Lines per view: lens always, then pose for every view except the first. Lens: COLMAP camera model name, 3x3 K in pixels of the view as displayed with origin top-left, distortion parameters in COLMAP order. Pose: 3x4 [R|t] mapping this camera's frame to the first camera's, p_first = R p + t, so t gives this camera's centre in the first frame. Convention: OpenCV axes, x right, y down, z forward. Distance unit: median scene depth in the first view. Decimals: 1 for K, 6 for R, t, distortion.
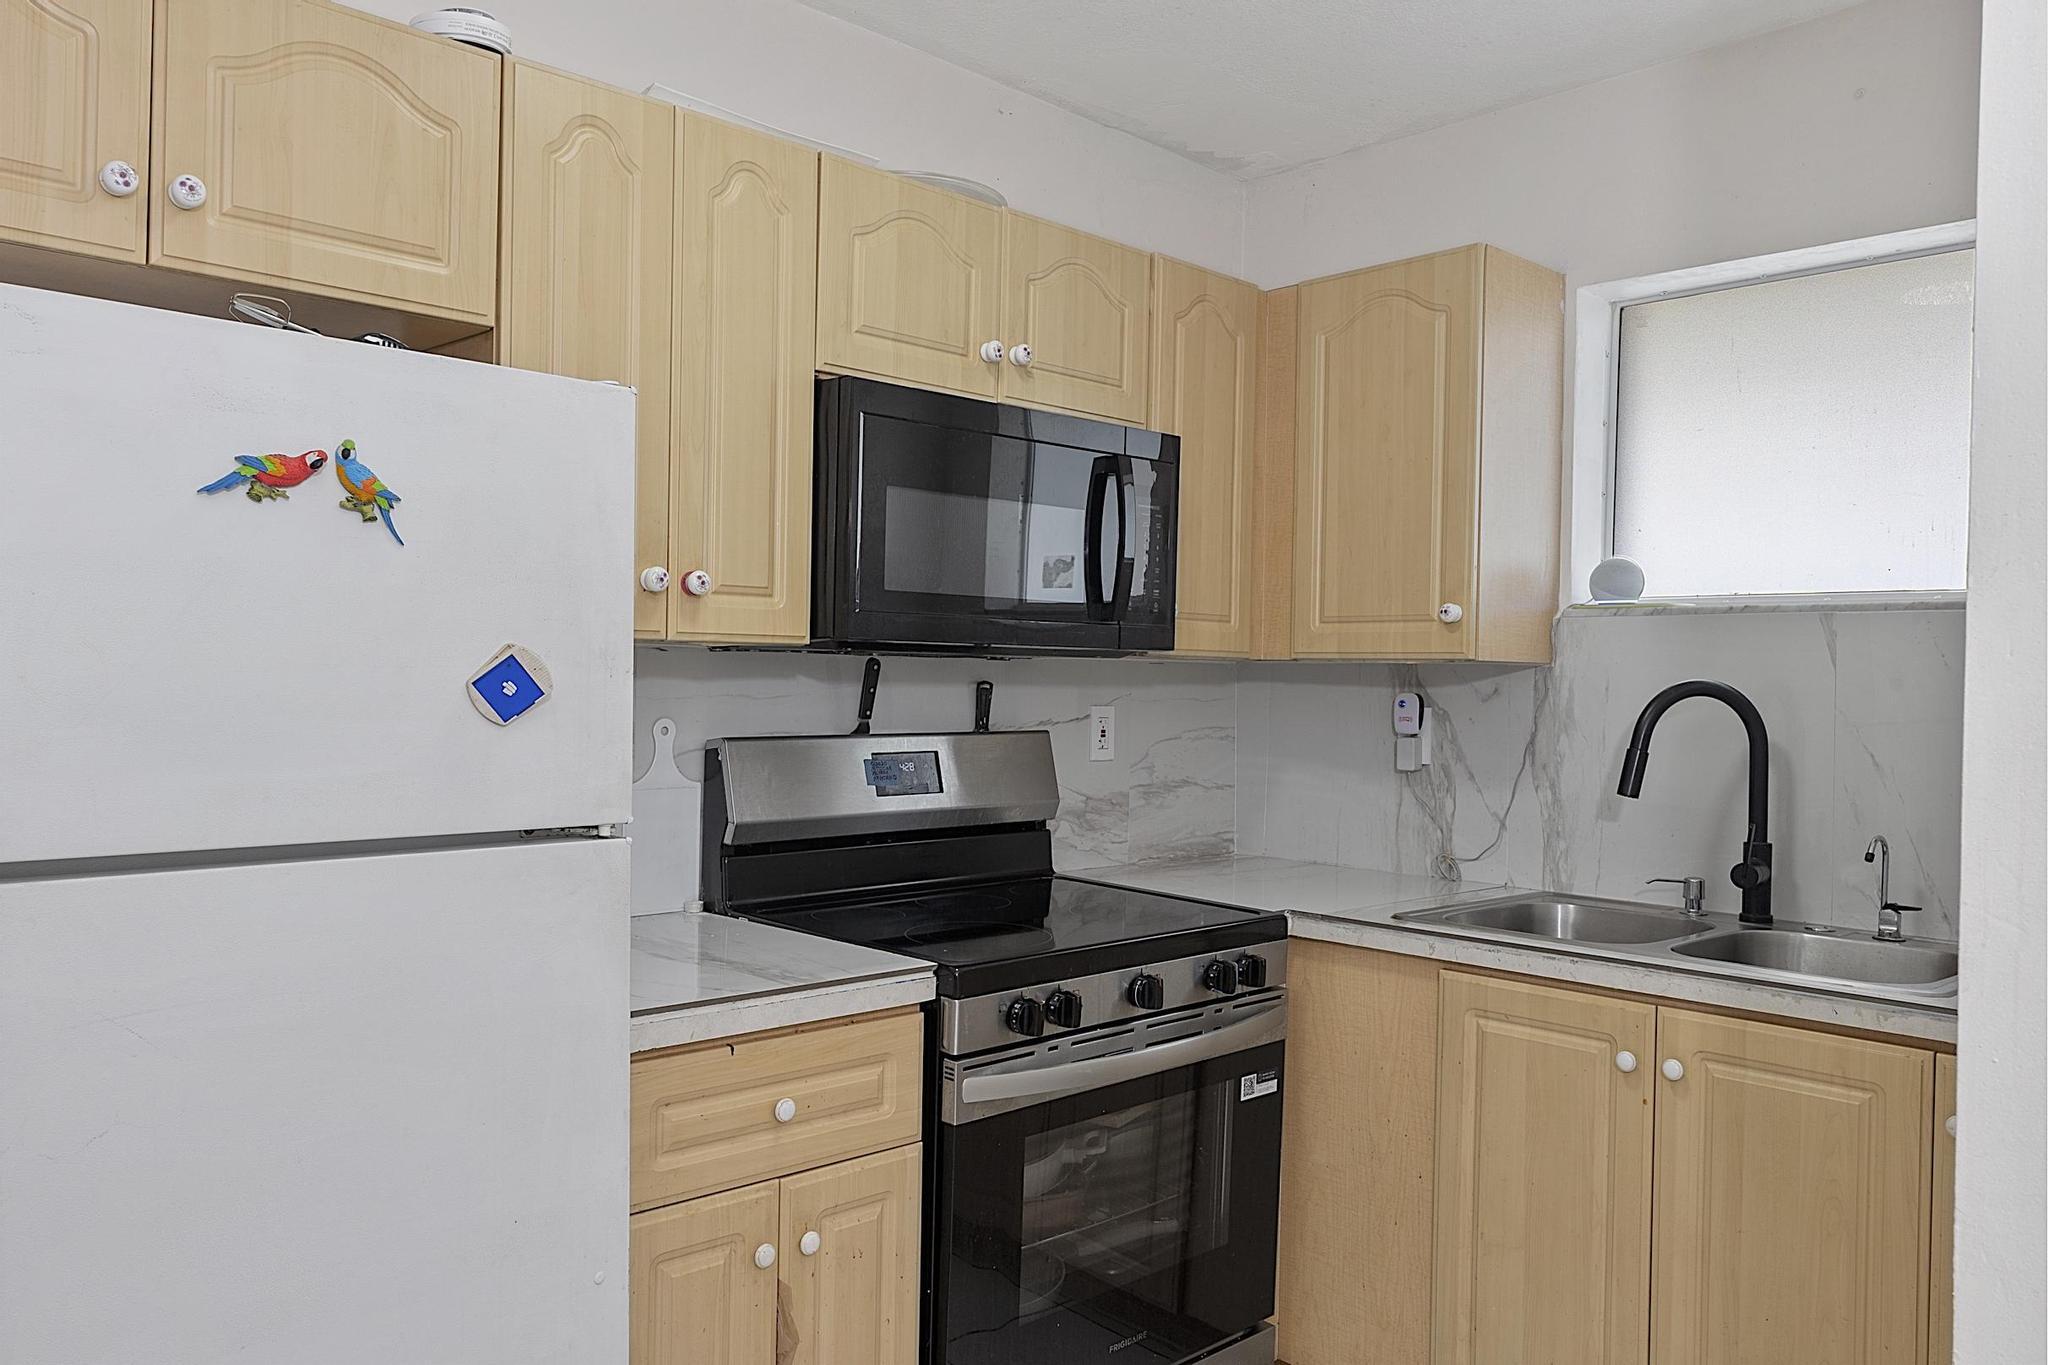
lens RADIAL K [[1502.3, 0, 1035.5], [0, 1502.3, 681.8], [0, 0, 1]] dist [0.015929, -0.004690]
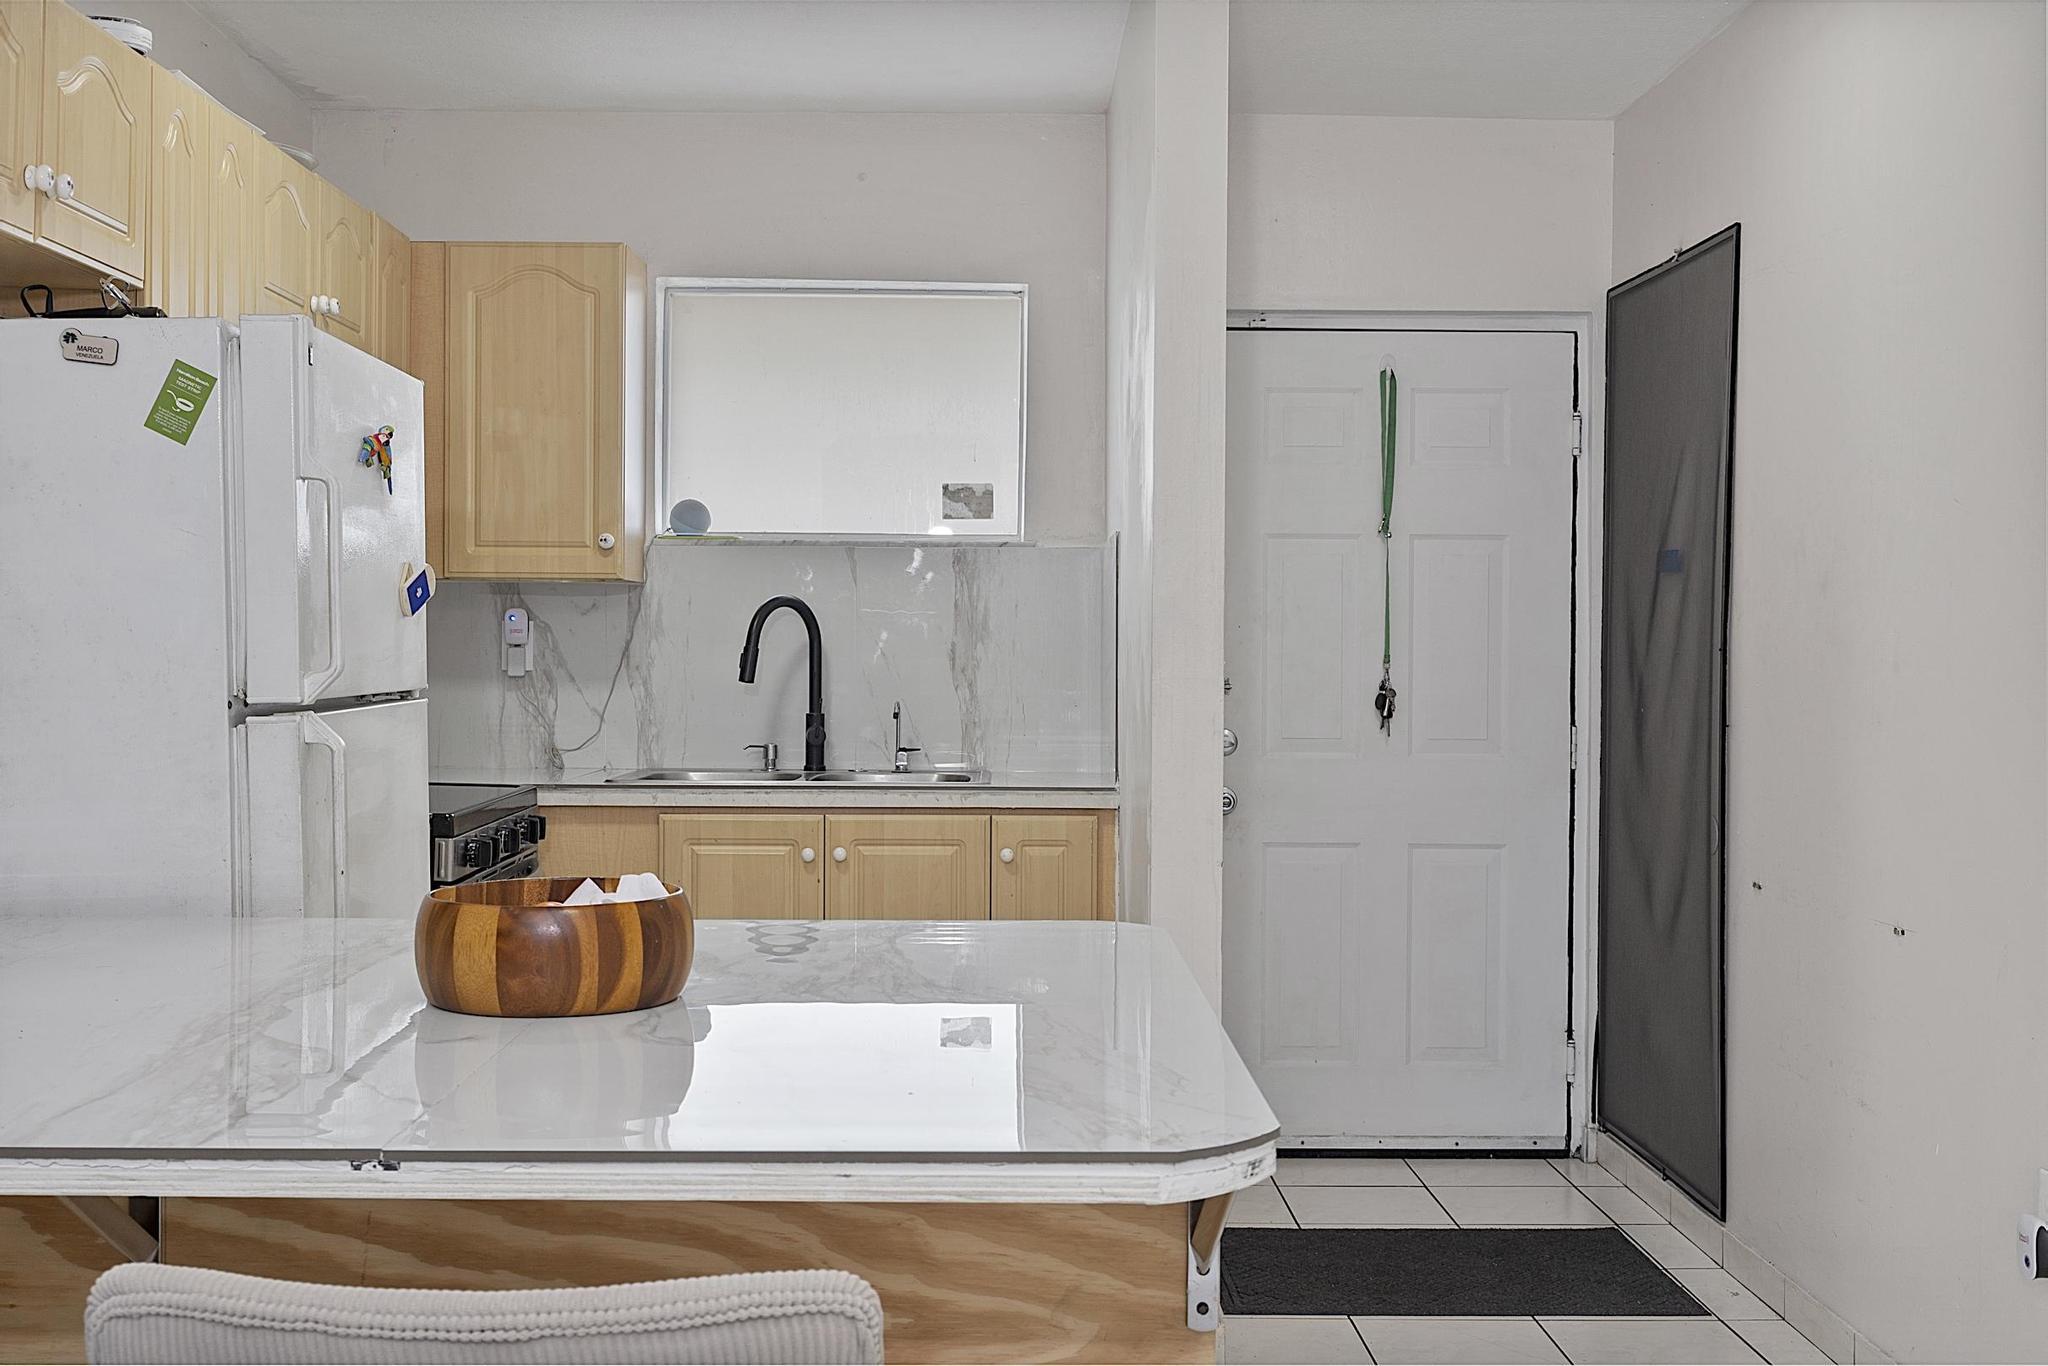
lens RADIAL K [[2267.6, 0, 1023.3], [0, 2267.6, 688.6], [0, 0, 1]] dist [-0.014860, 0.000000]
pose [[0.679830, -0.028527, 0.732815, -0.839662], [0.006047, 0.999427, 0.033296, 0.014998], [-0.733345, -0.018204, 0.679613, -0.503605]]
